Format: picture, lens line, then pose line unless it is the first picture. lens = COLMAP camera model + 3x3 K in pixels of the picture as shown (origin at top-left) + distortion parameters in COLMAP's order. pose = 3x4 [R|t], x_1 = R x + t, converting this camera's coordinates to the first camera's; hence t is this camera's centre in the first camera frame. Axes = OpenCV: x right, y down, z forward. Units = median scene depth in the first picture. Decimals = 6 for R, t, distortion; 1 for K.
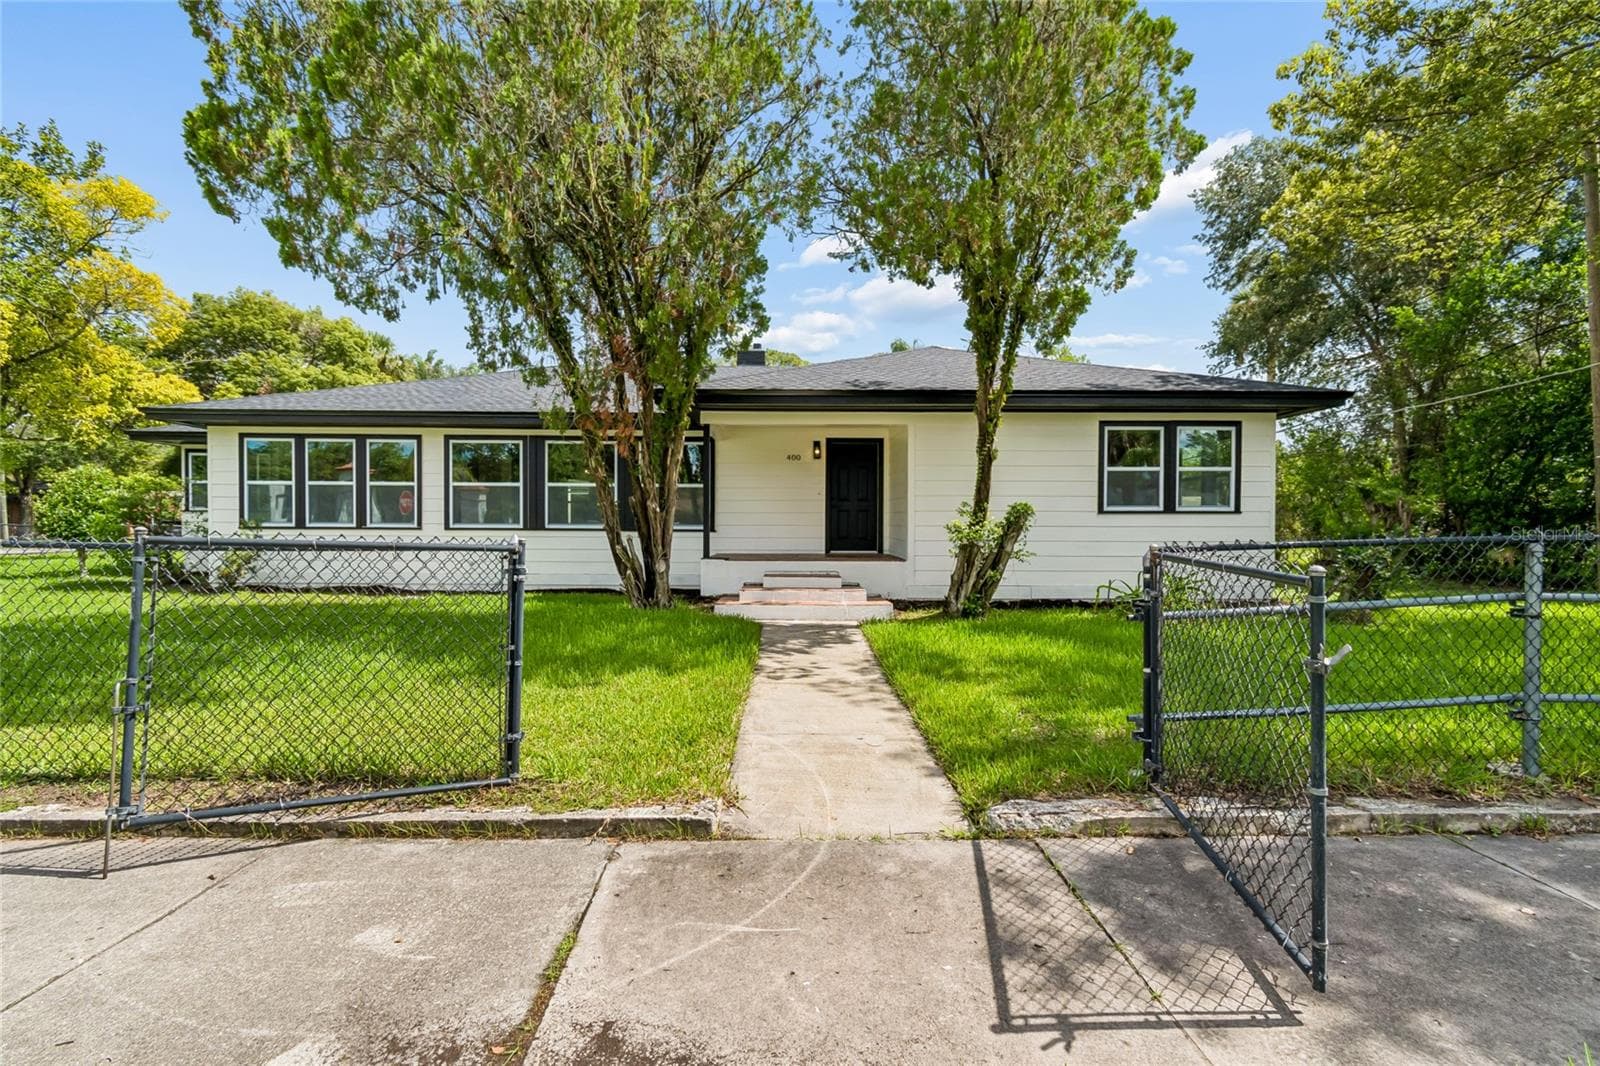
lens RADIAL K [[711.4, 0, 798.2], [0, 711.4, 541.3], [0, 0, 1]] dist [-0.004360, -0.000948]
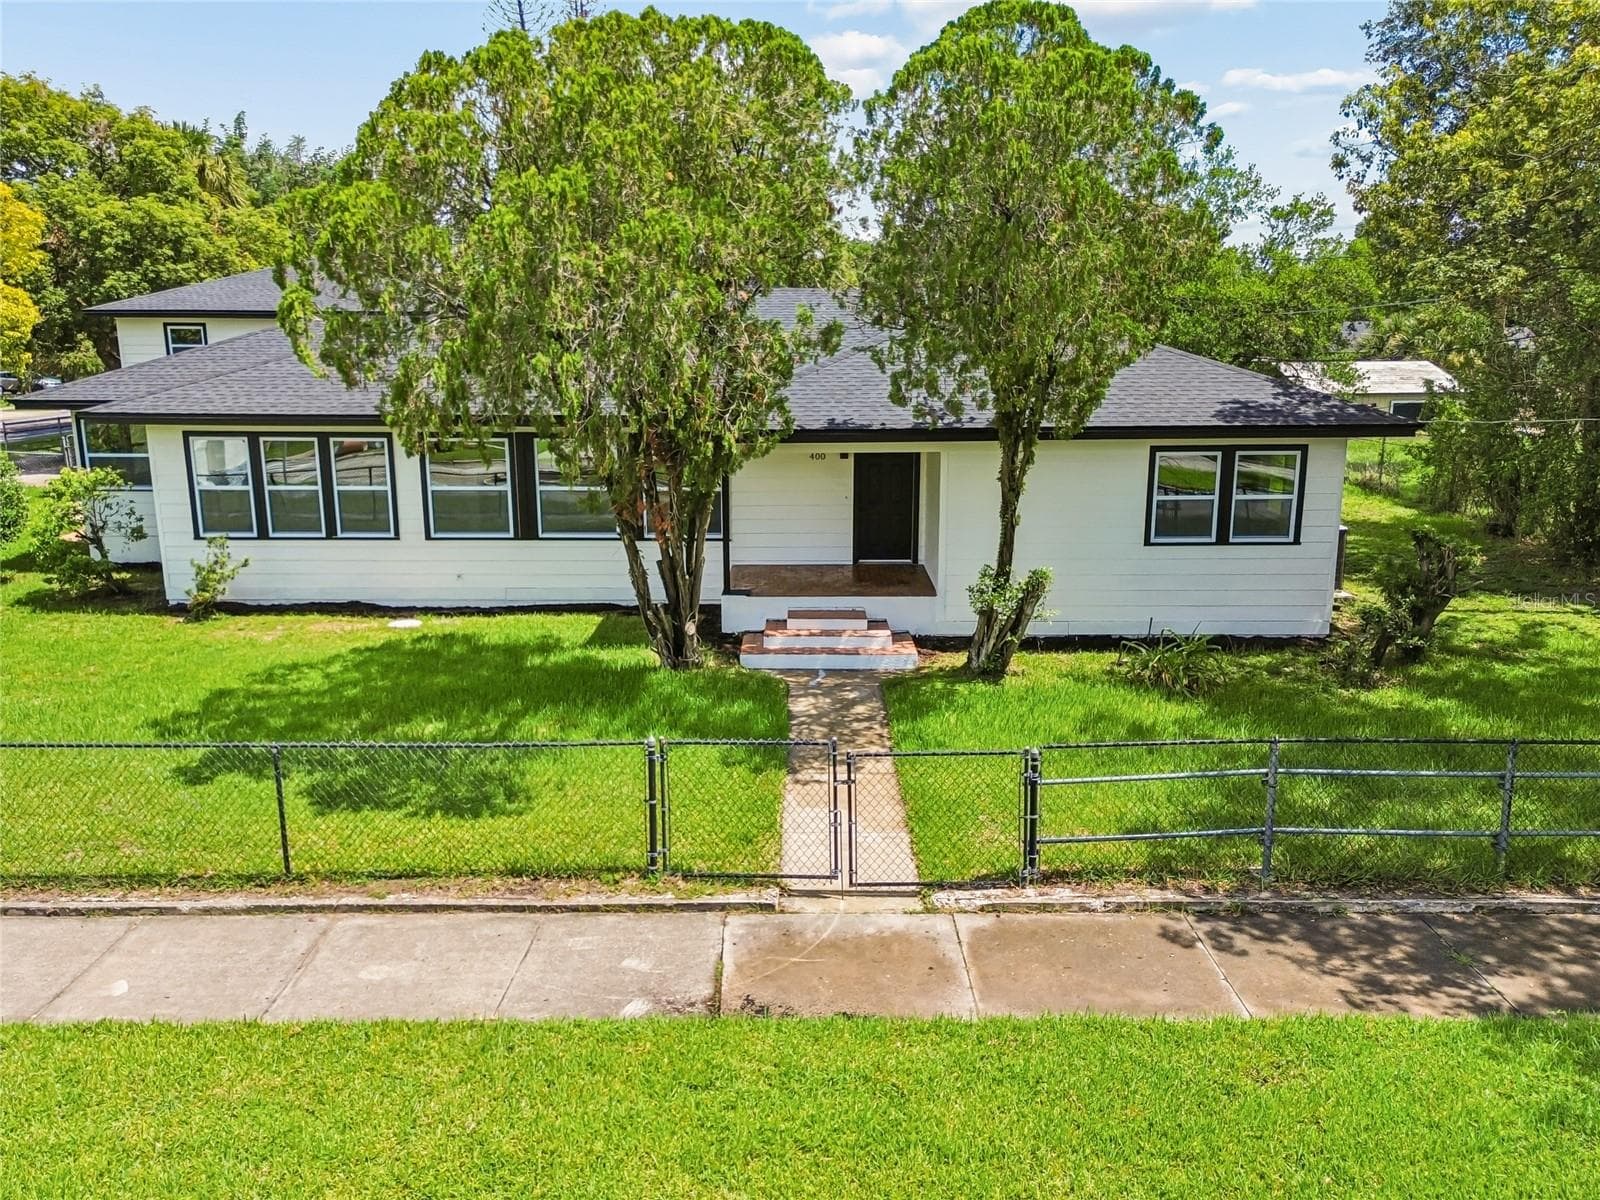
lens RADIAL K [[1138.0, 0, 806.6], [0, 1138.0, 588.7], [0, 0, 1]] dist [0.052247, -0.039477]
pose [[0.999916, 0.000441, -0.012974, -0.001302], [0.002079, 0.981091, 0.193537, -0.275134], [0.012814, -0.193547, 0.981007, -0.489067]]
